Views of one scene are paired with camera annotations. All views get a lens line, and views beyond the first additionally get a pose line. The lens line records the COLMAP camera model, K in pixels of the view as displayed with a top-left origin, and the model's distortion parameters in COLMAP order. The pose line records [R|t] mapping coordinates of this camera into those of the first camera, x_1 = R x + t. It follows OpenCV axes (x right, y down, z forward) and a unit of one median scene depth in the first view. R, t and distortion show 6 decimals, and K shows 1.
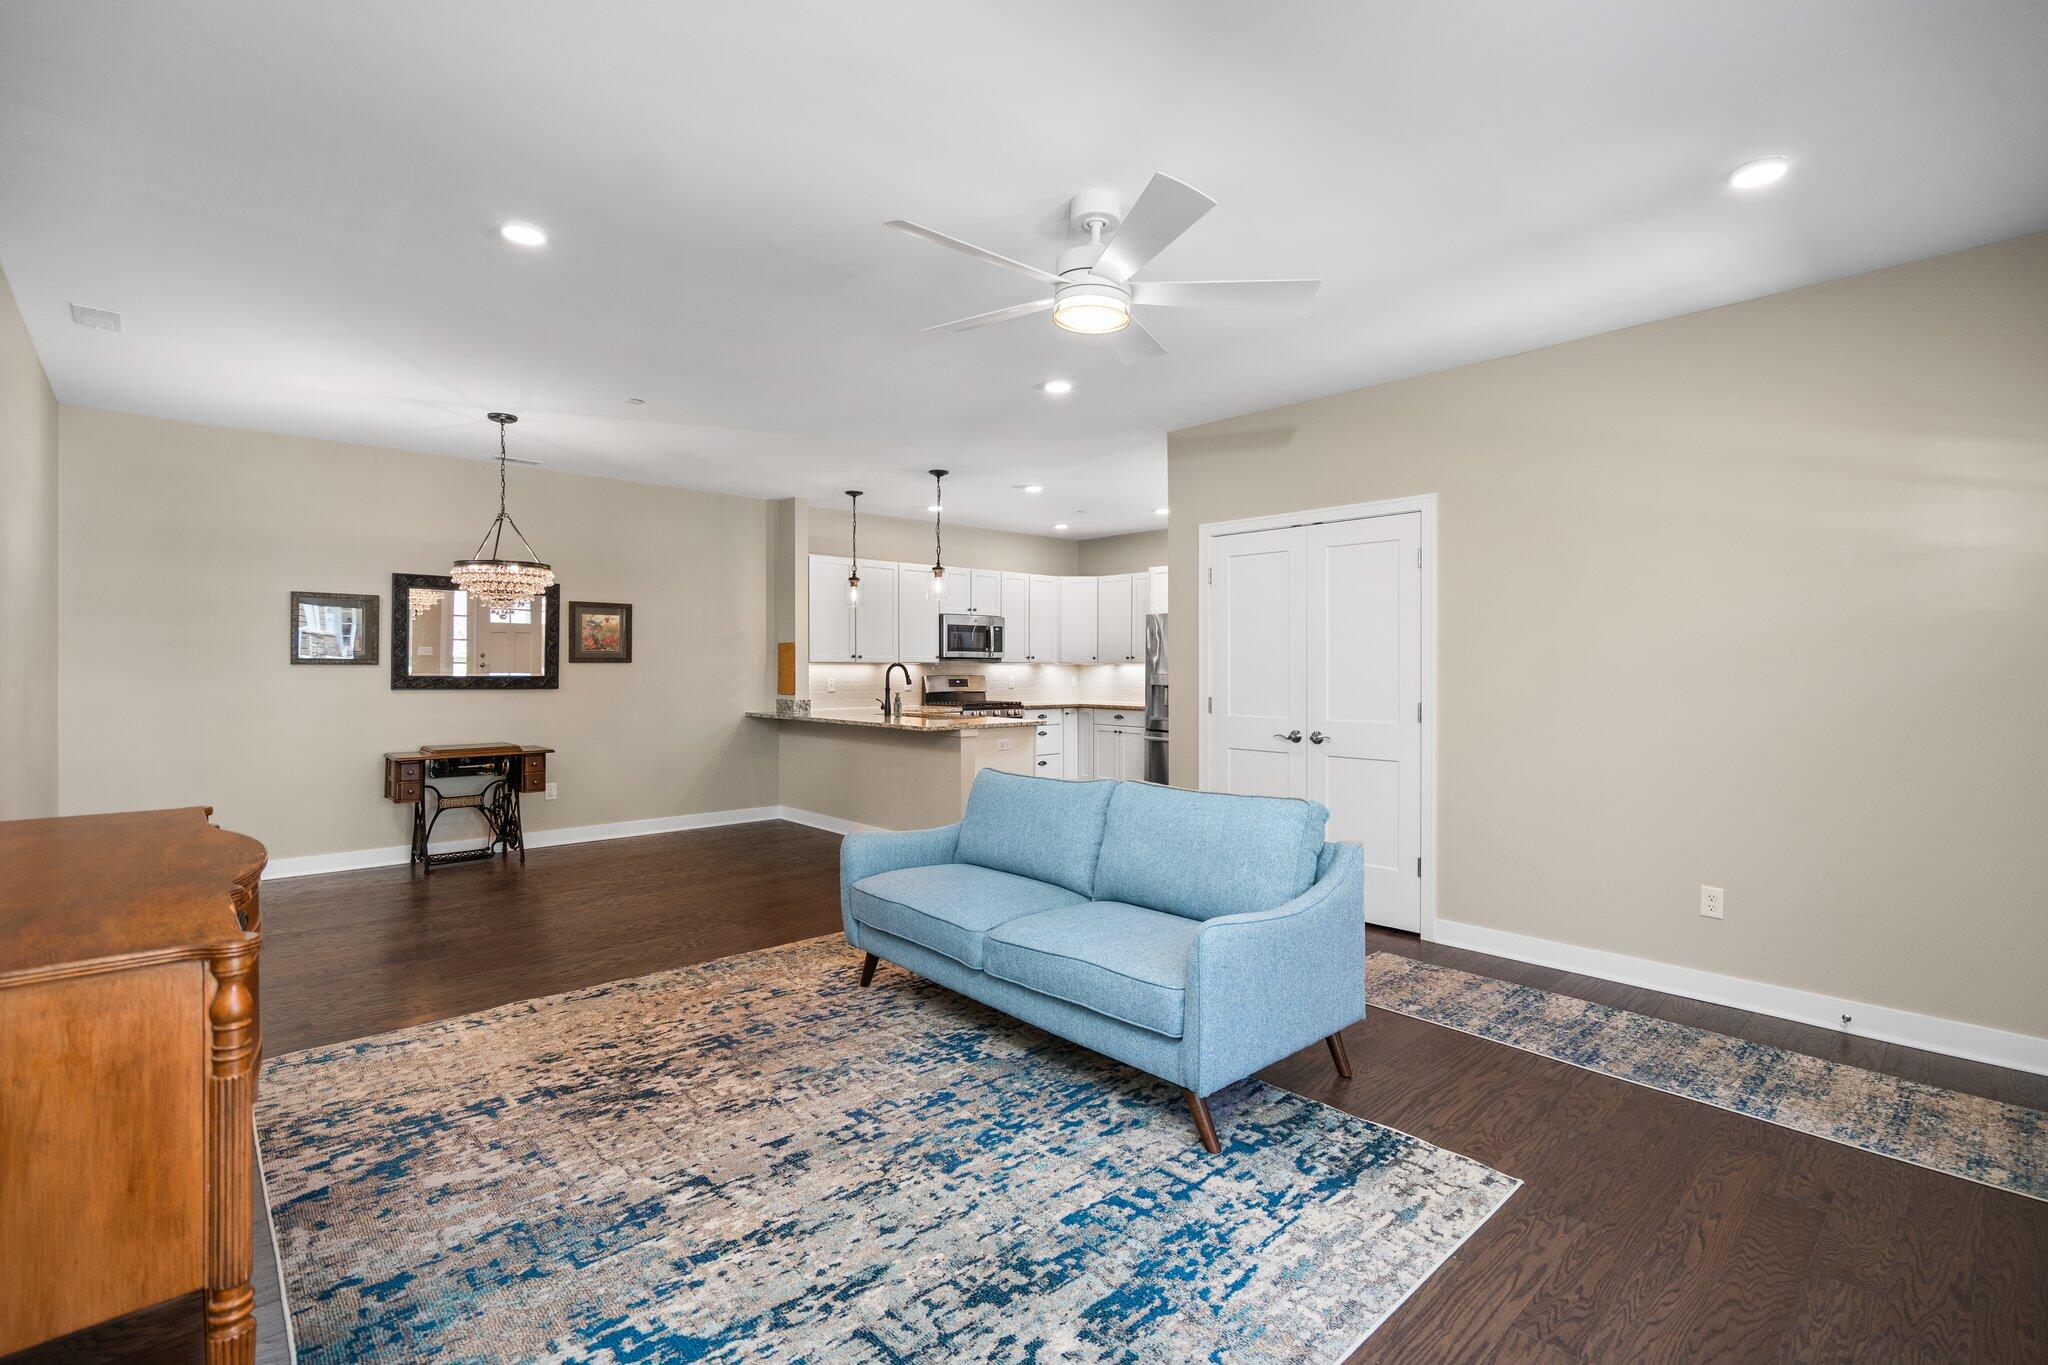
lens RADIAL K [[929.9, 0, 1023.0], [0, 929.9, 667.6], [0, 0, 1]] dist [-0.000593, -0.000226]
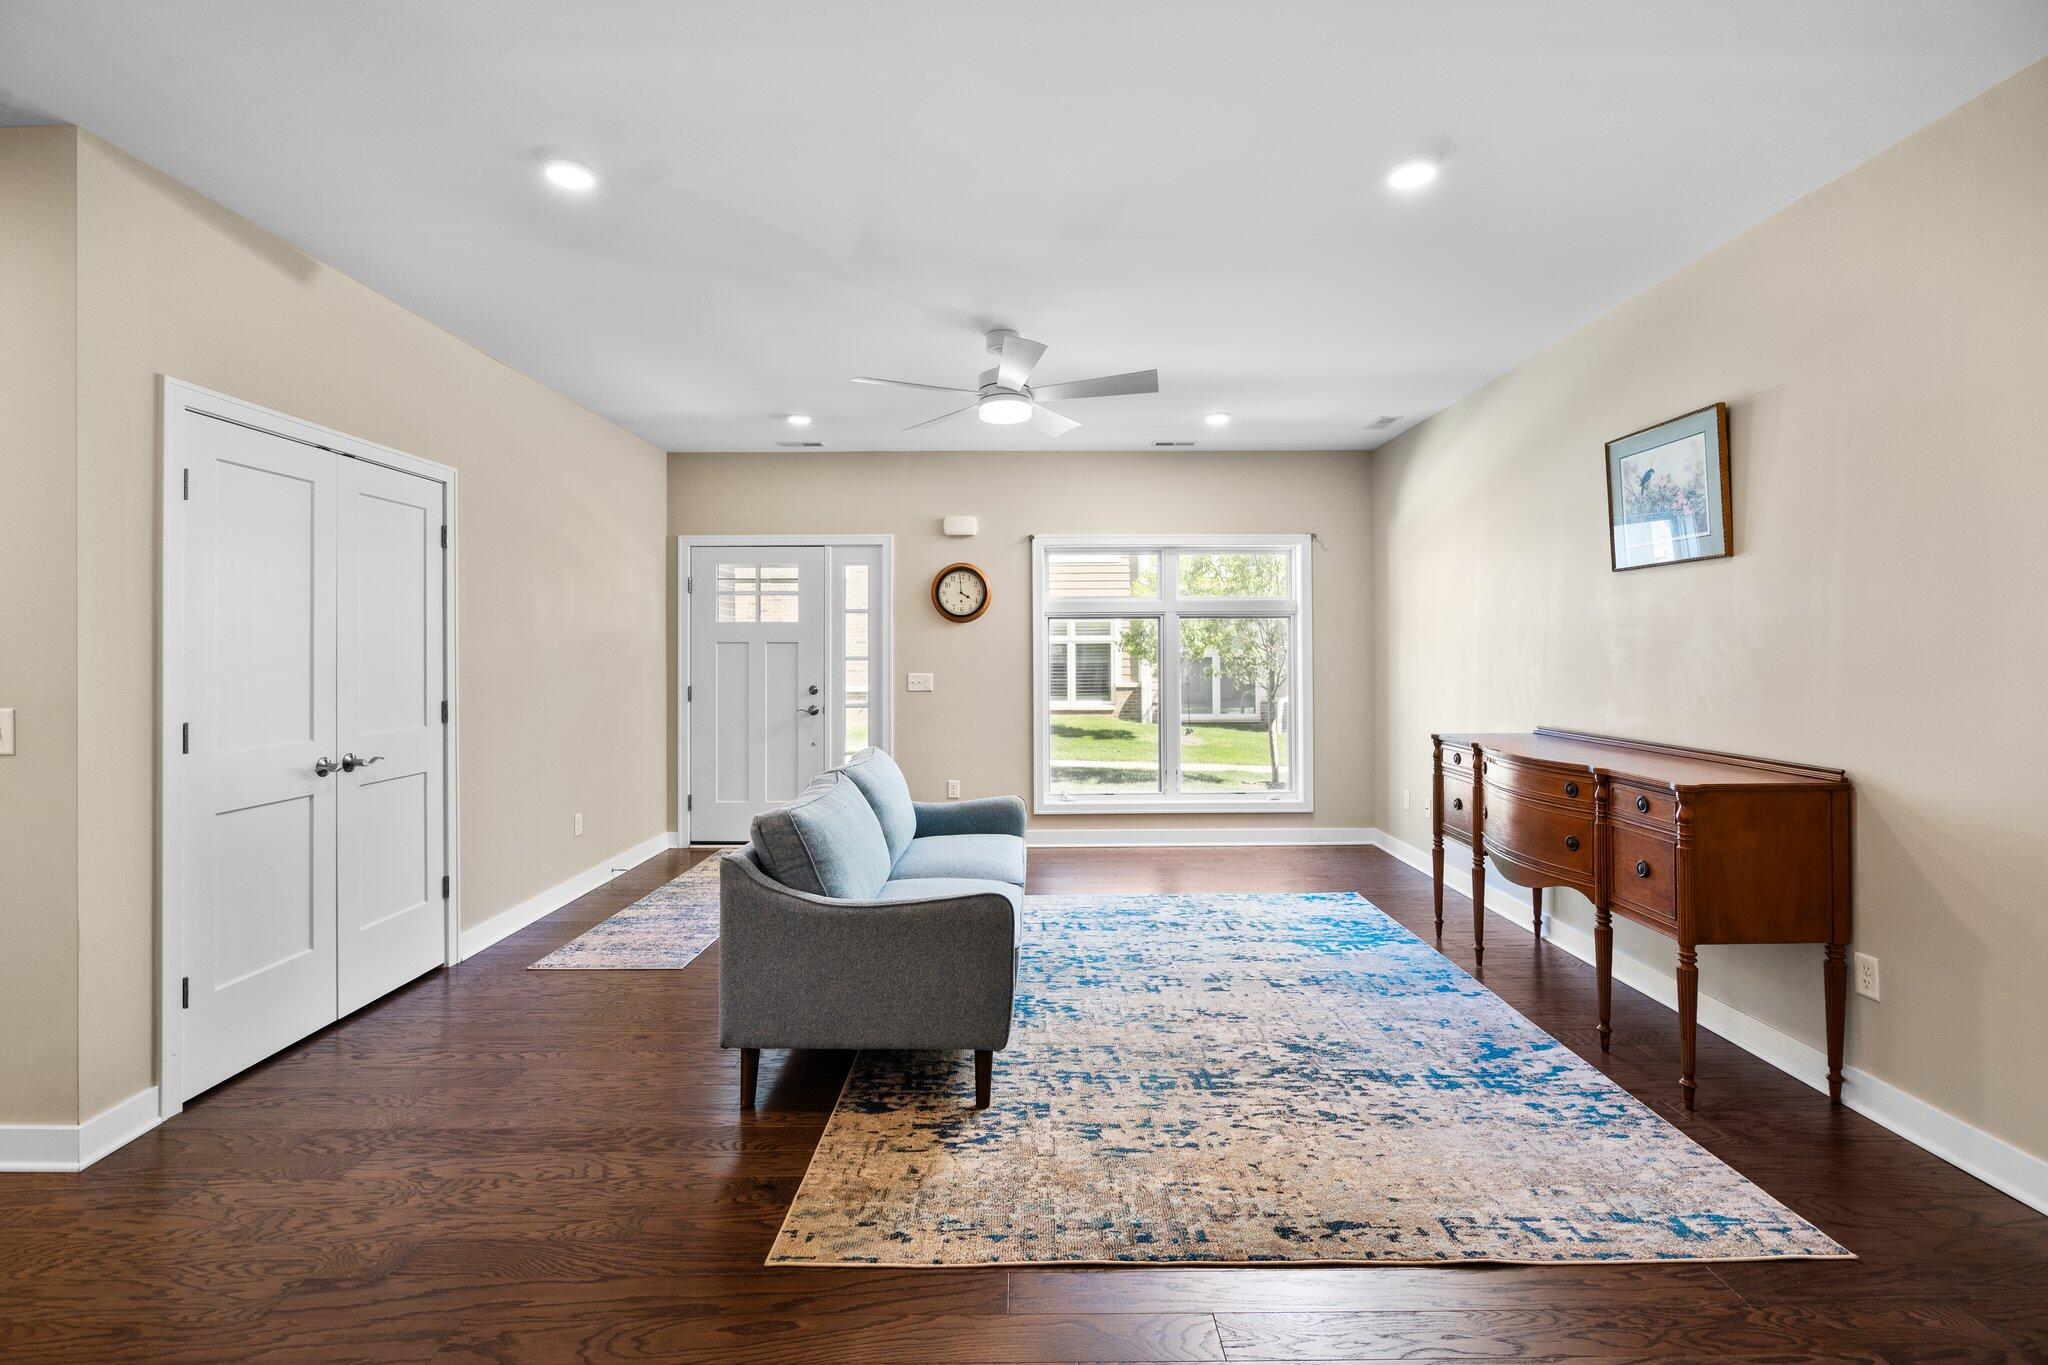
lens RADIAL K [[931.0, 0, 1023.2], [0, 931.0, 642.8], [0, 0, 1]] dist [-0.003399, 0.000628]
pose [[-0.734199, 0.009069, 0.678874, -0.930893], [0.004748, 0.999955, -0.008224, -0.010825], [-0.678918, -0.002815, -0.734209, 2.056465]]
